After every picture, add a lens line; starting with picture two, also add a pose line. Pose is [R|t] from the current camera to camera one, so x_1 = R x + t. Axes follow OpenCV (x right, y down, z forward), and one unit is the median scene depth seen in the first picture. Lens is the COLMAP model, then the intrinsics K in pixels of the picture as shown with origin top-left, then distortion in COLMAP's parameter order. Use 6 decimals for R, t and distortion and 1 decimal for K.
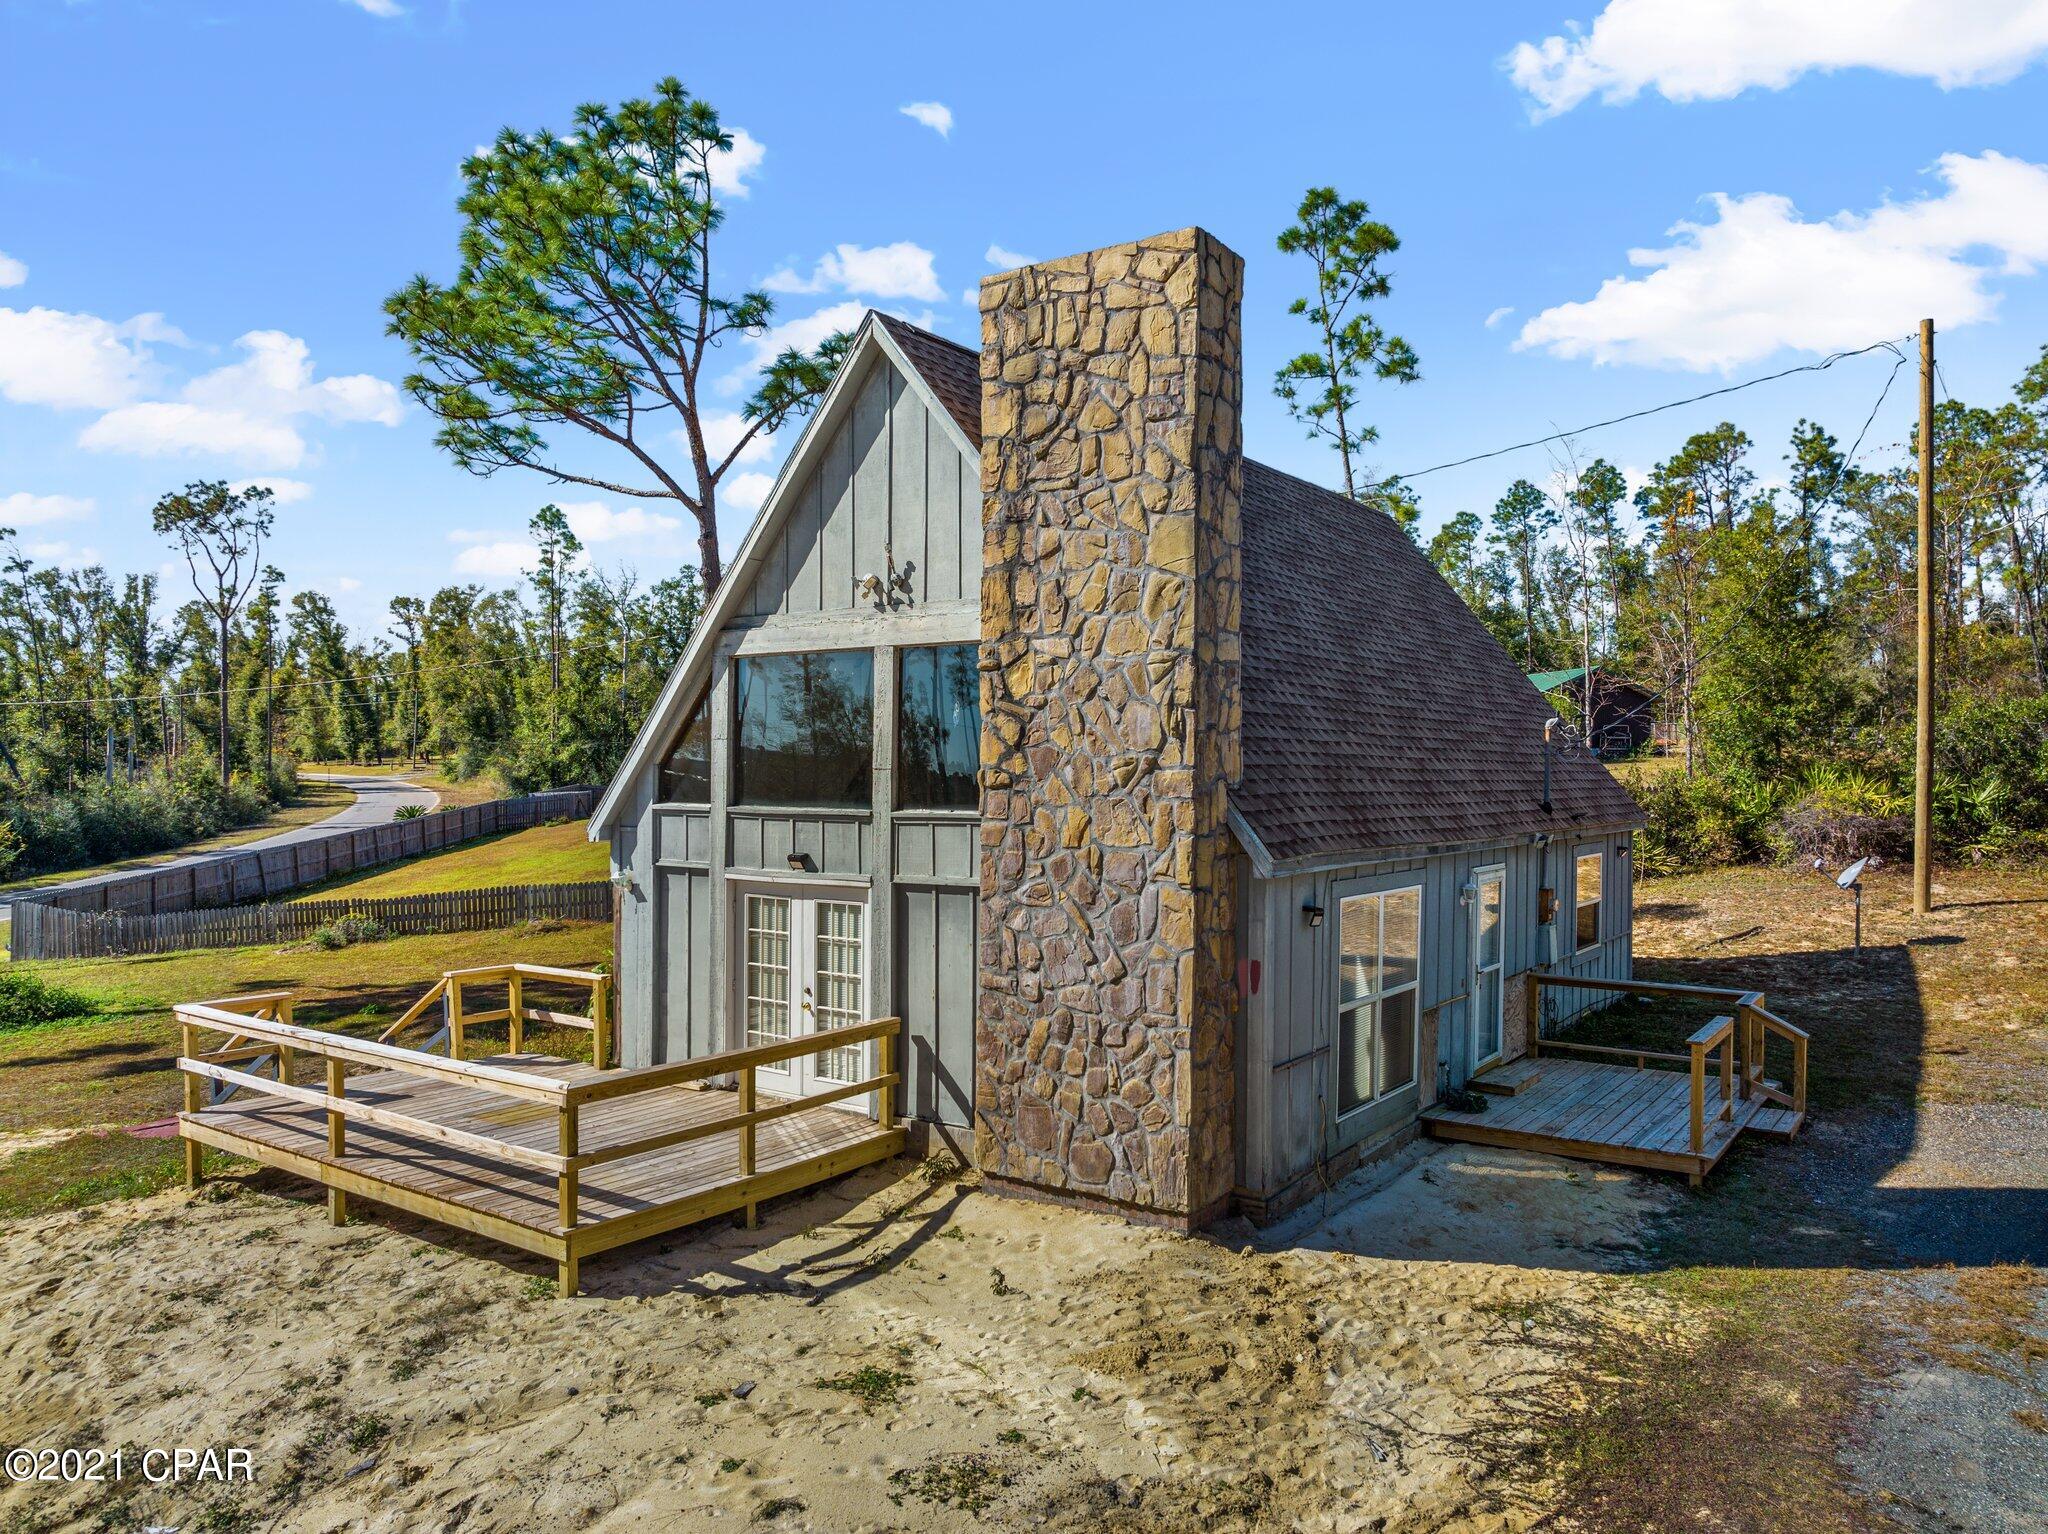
lens RADIAL K [[1449.9, 0, 1024.0], [0, 1449.9, 767.0], [0, 0, 1]] dist [-0.031676, -0.001625]
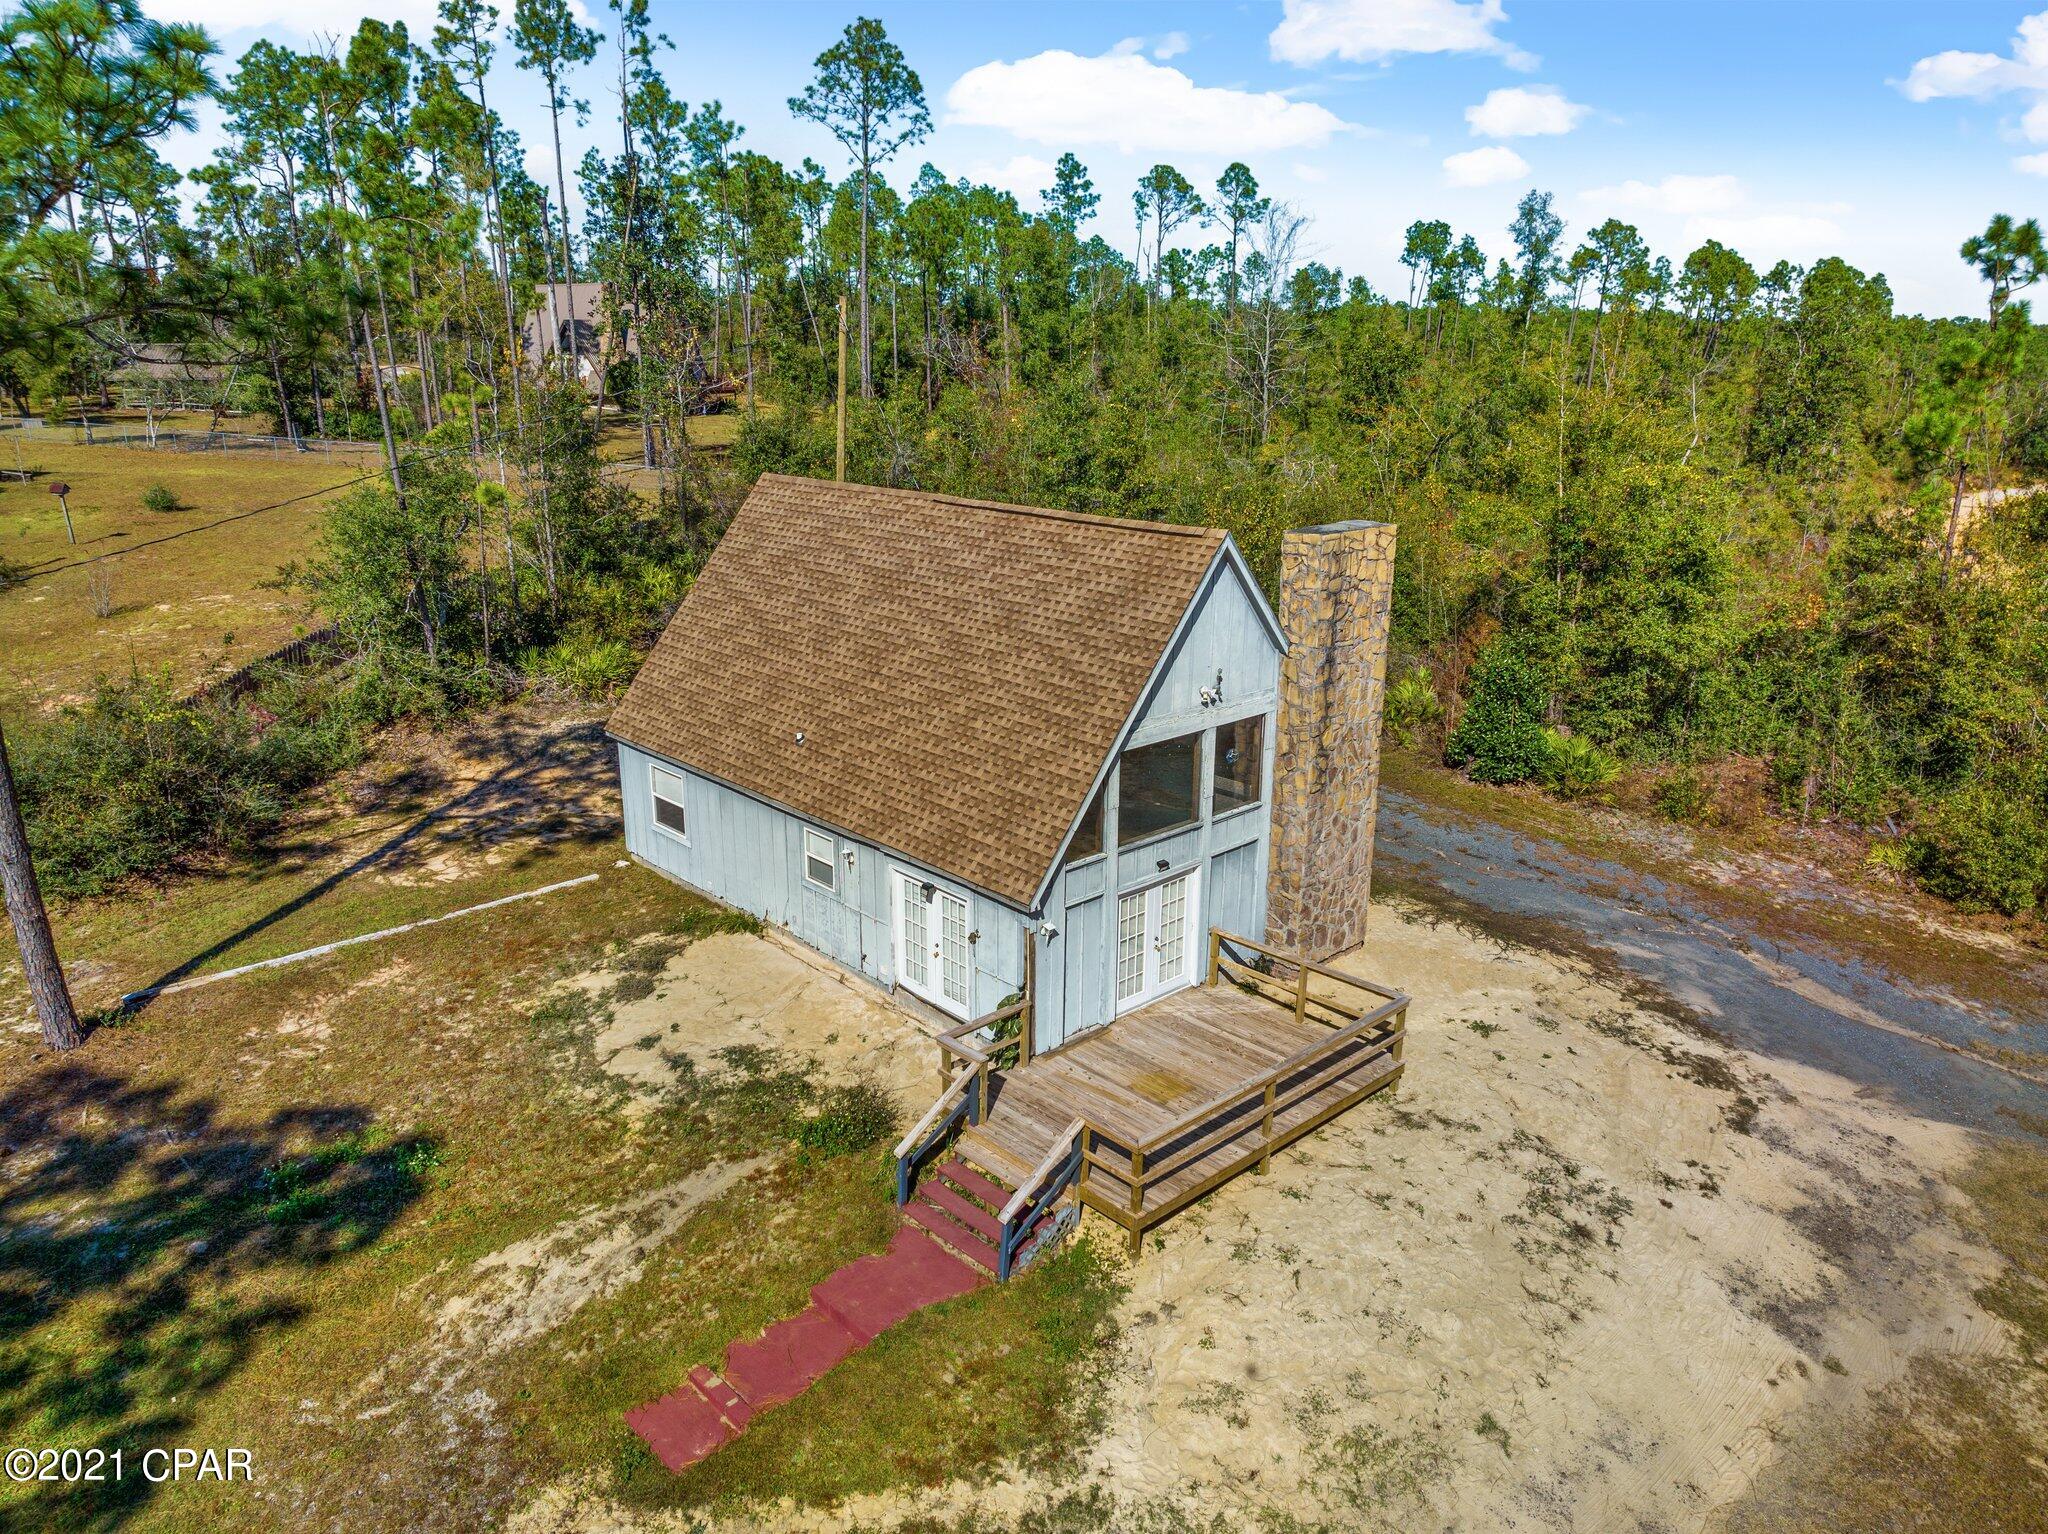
lens RADIAL K [[1460.3, 0, 1024.0], [0, 1460.3, 767.0], [0, 0, 1]] dist [-0.023616, -0.002132]
pose [[0.202799, -0.285426, 0.936699, -2.034973], [-0.004483, 0.956295, 0.292368, -0.624185], [-0.979210, -0.063491, 0.192656, 1.030212]]
